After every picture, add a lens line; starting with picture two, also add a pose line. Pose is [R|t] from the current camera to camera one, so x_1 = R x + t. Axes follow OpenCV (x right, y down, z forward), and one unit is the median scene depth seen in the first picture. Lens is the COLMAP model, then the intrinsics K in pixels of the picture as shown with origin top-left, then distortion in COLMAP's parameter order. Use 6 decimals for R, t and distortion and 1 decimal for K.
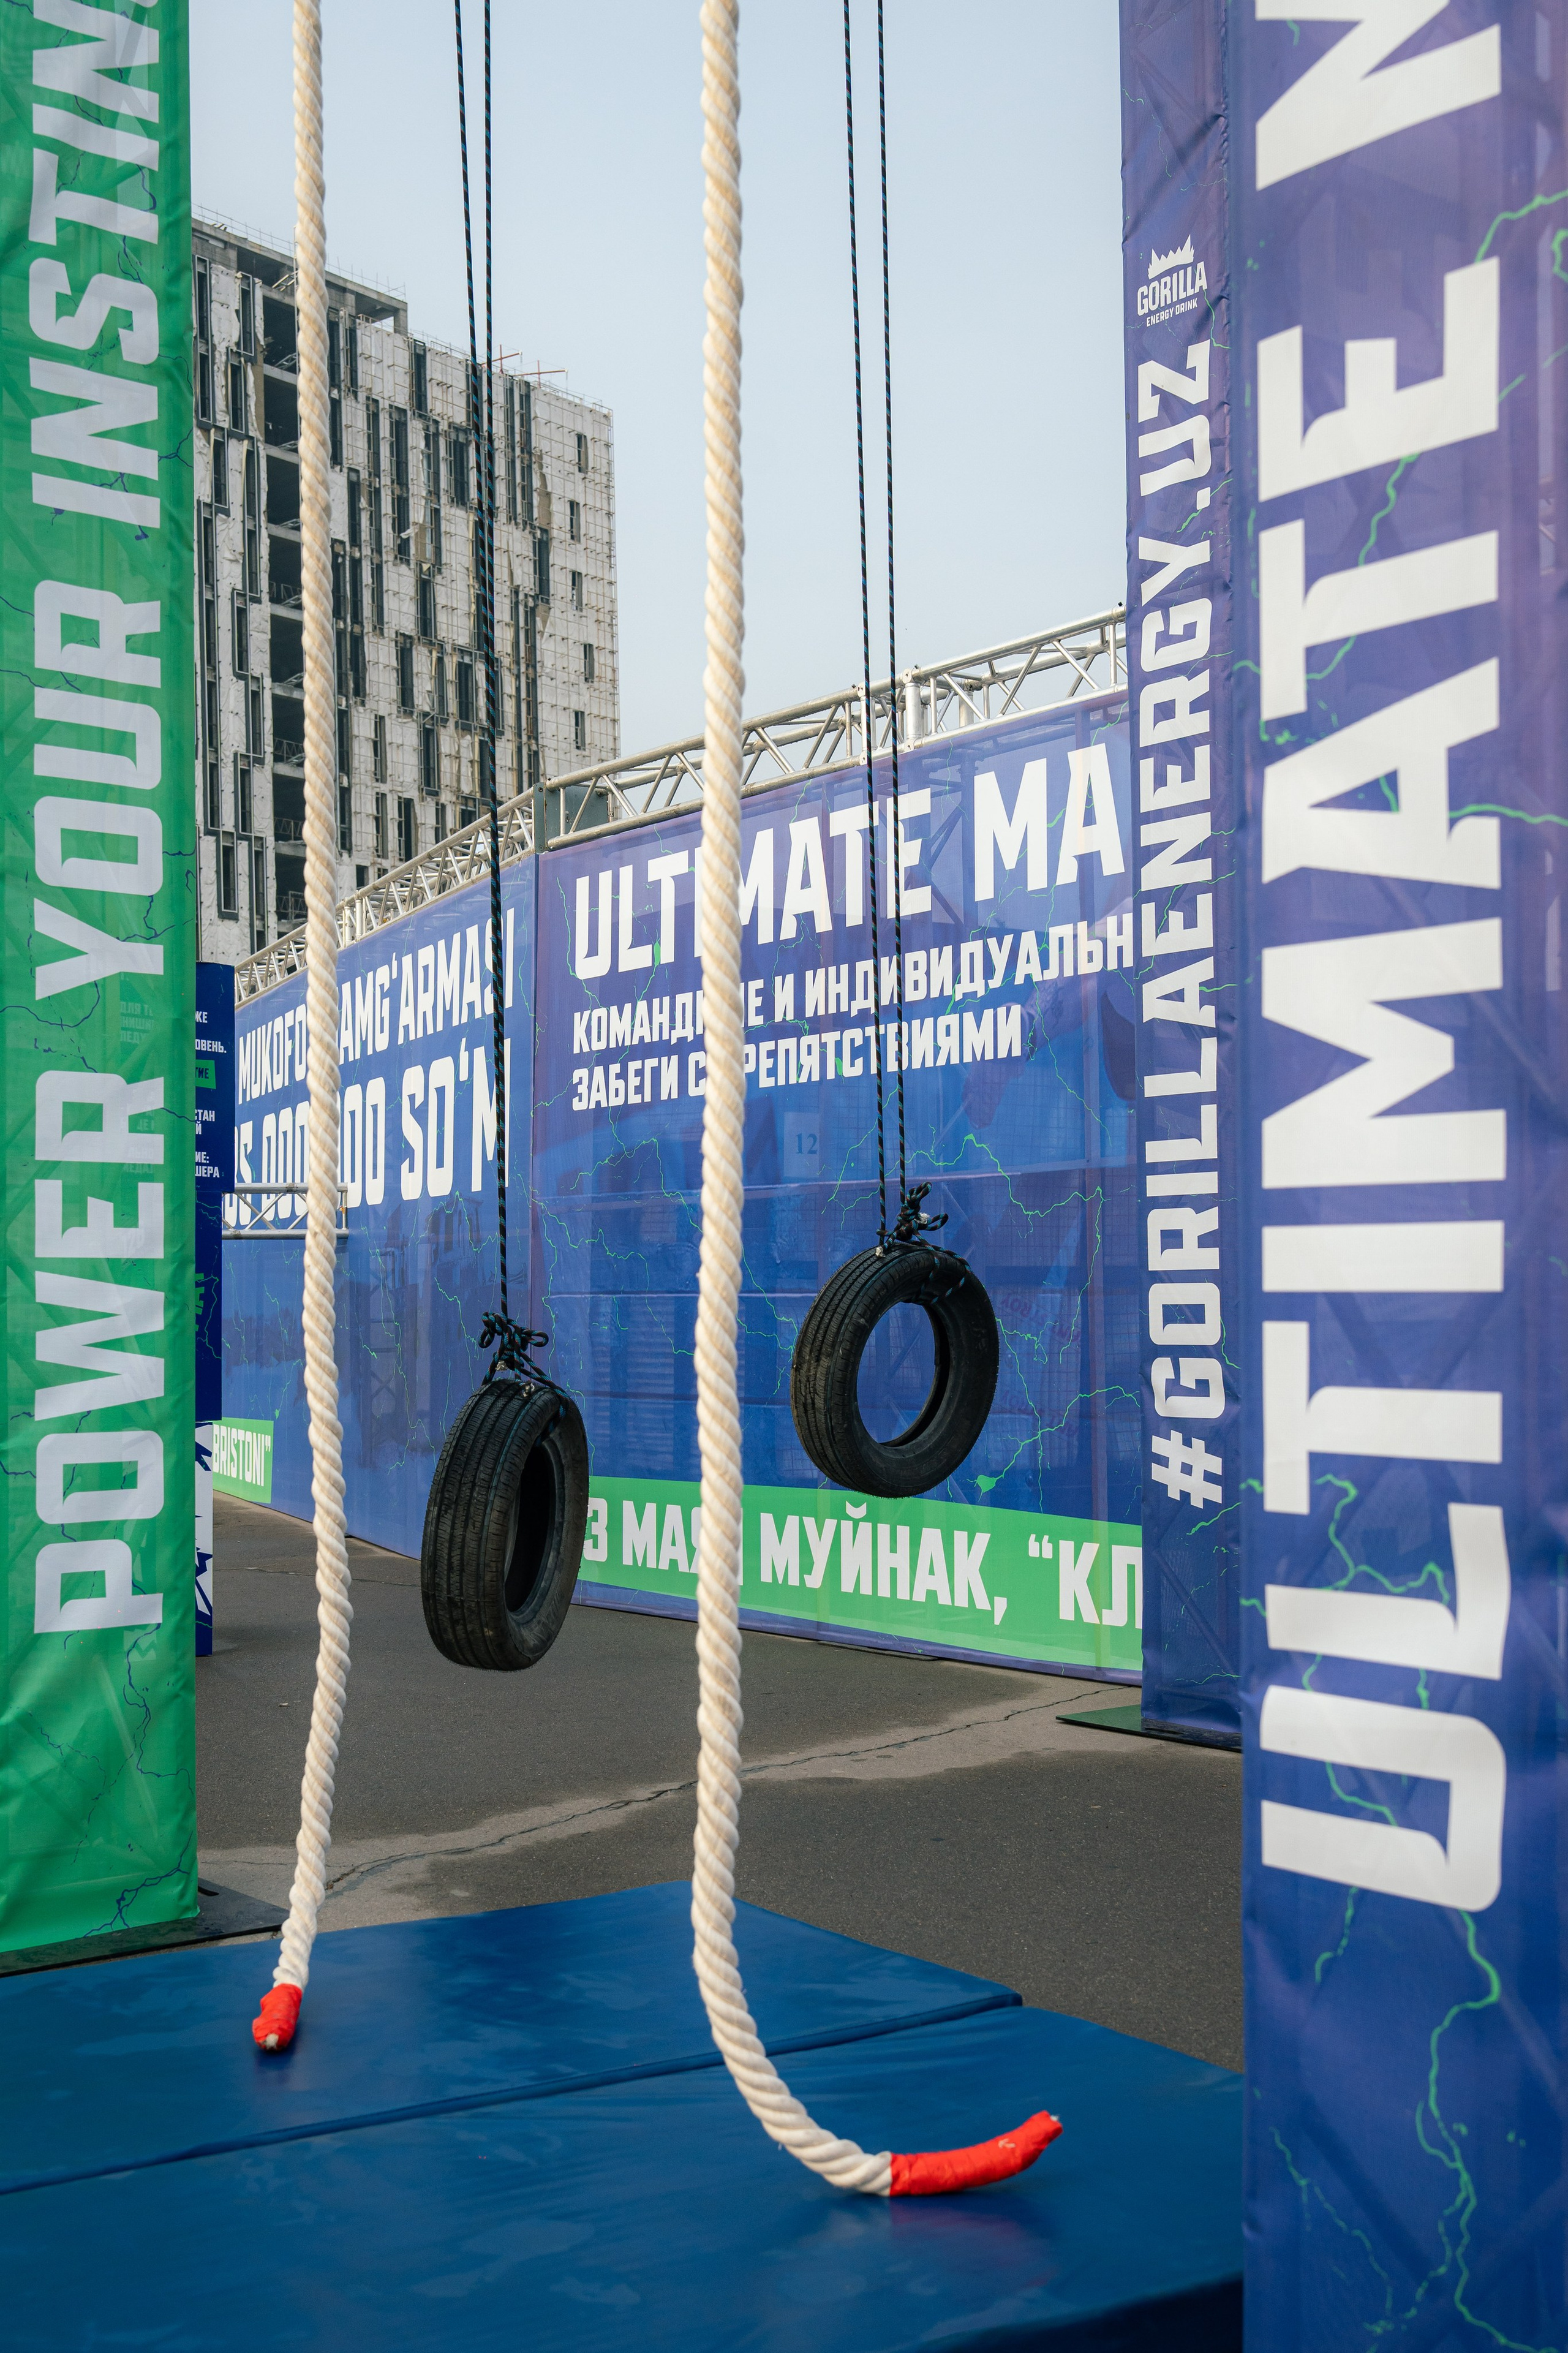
lens RADIAL K [[2453.2, 0, 751.0], [0, 2453.2, 1281.2], [0, 0, 1]] dist [-0.005482, 0.000000]
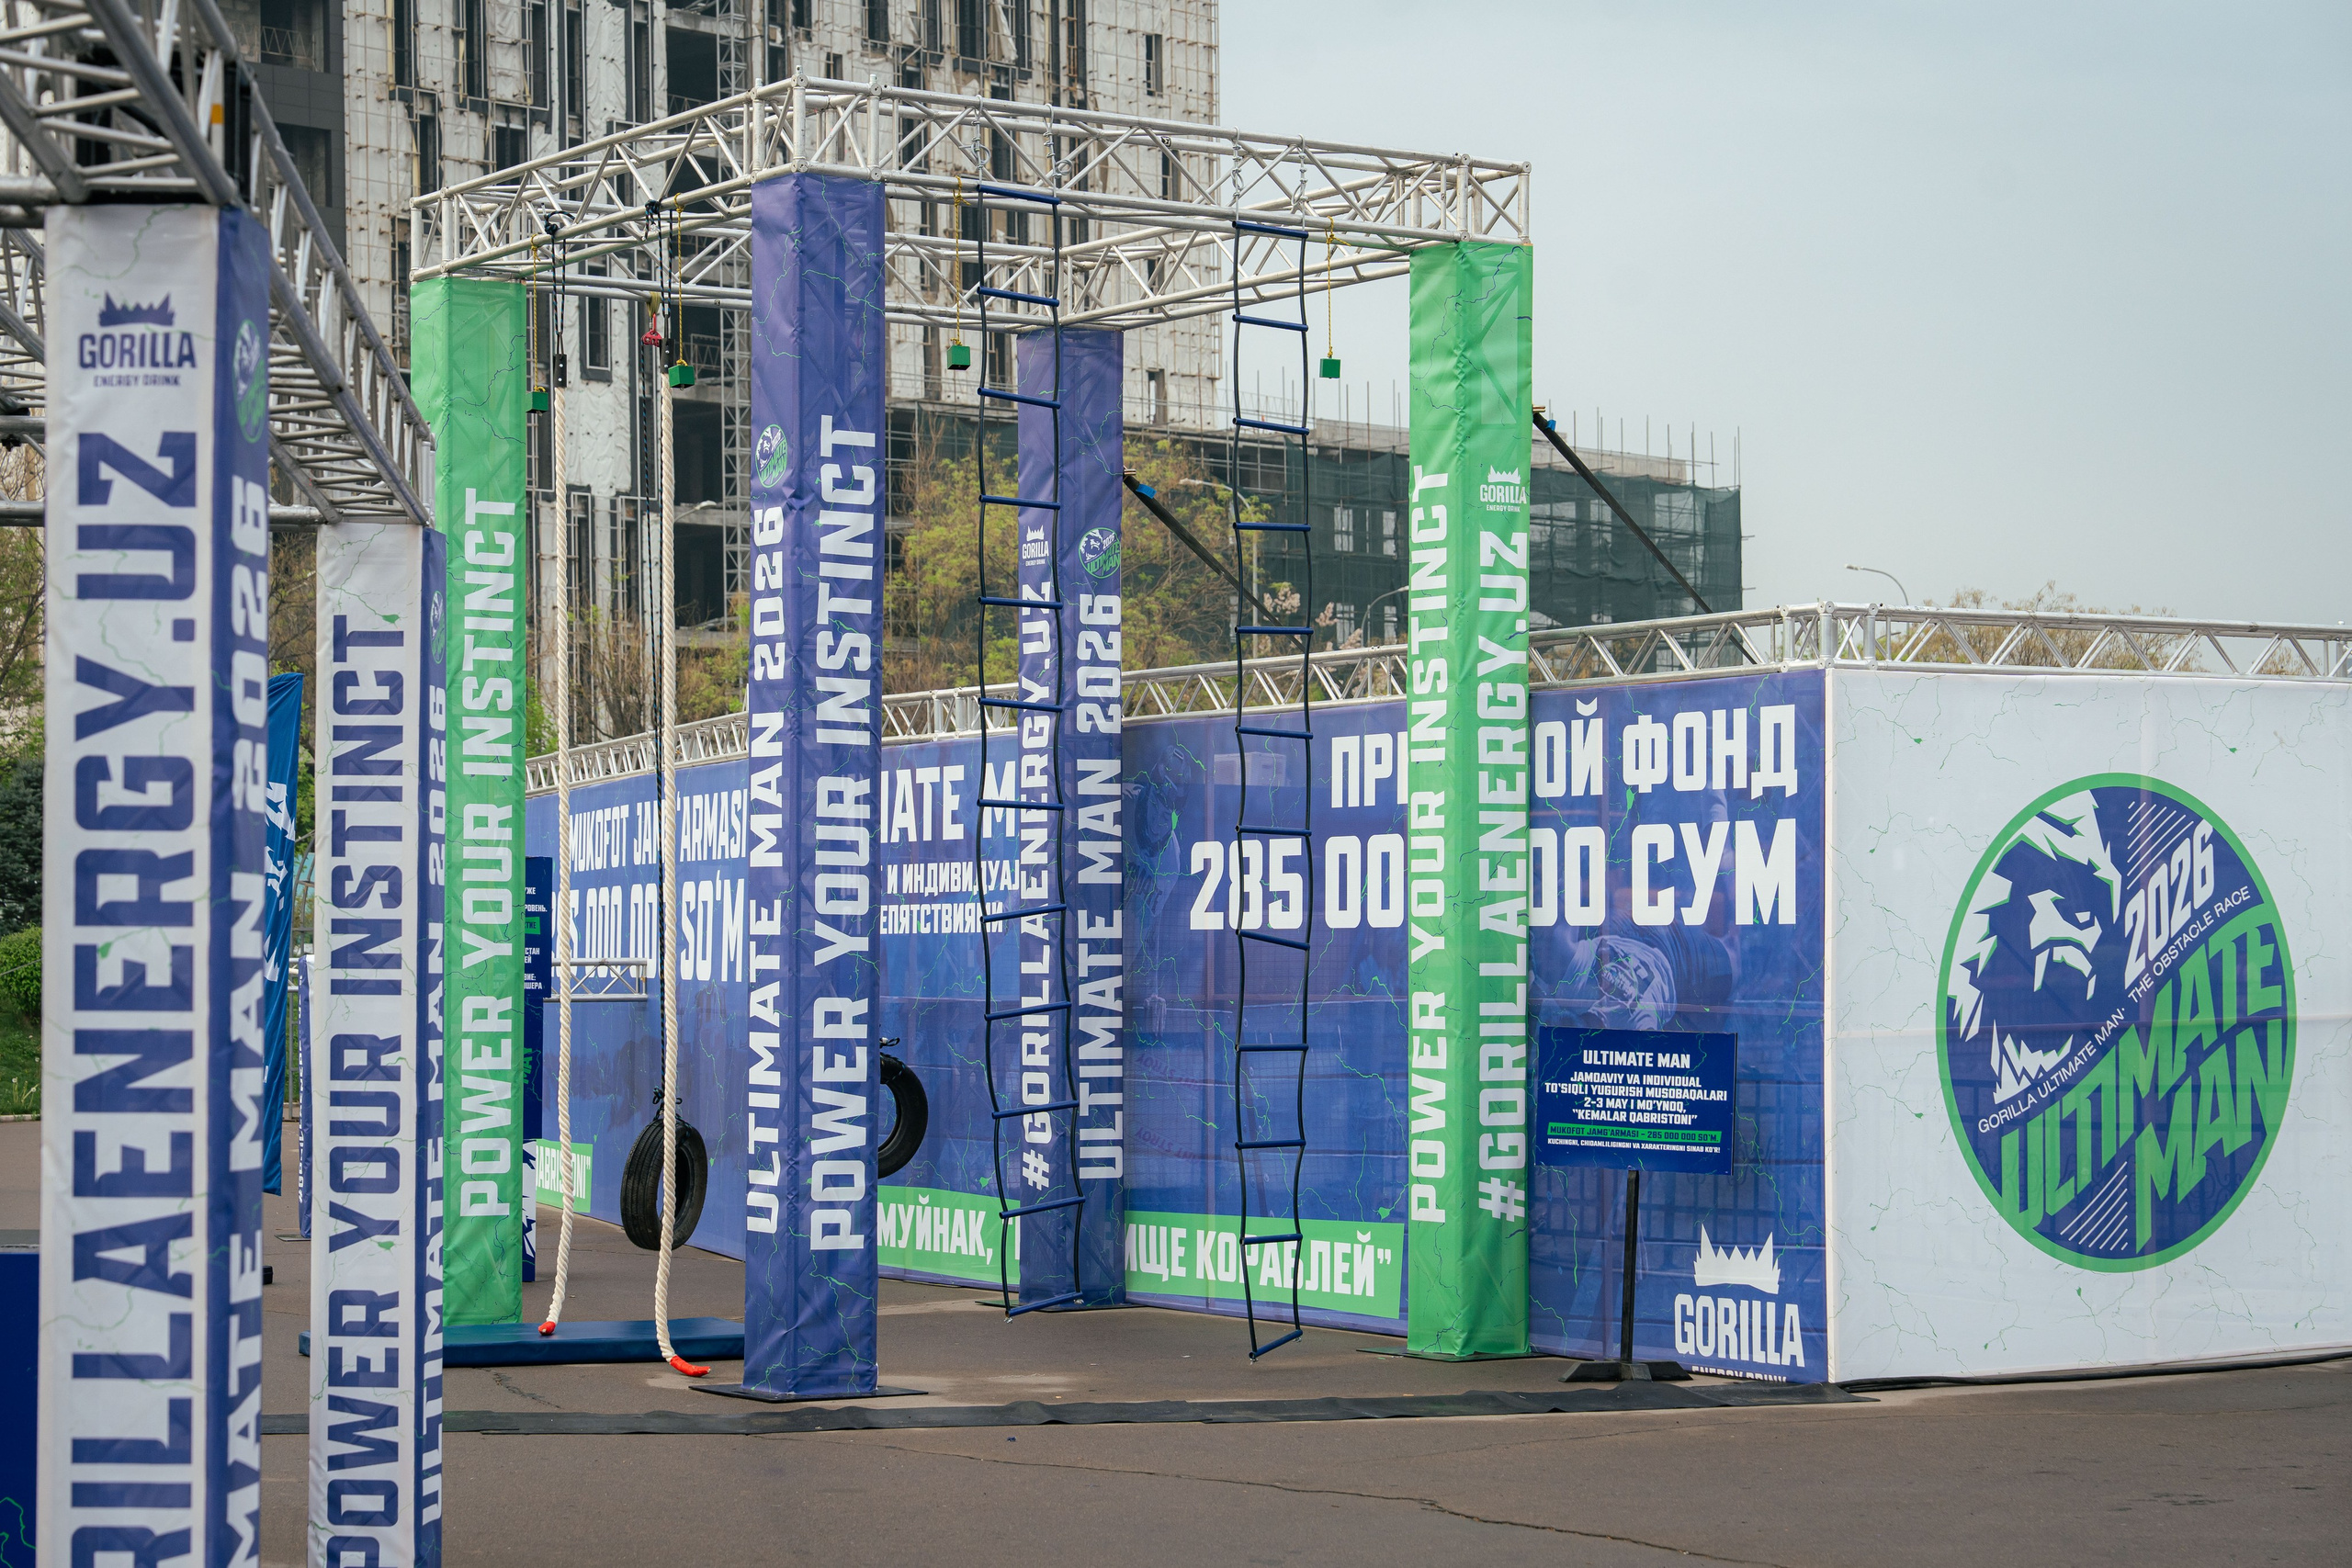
lens RADIAL K [[4479.0, 0, 1146.2], [0, 4479.0, 949.3], [0, 0, 1]] dist [0.033436, 0.000000]
pose [[0.995949, 0.011326, -0.089204, 0.551610], [-0.010749, 0.999918, 0.006938, -0.115780], [0.089276, -0.005951, 0.995989, -2.373779]]
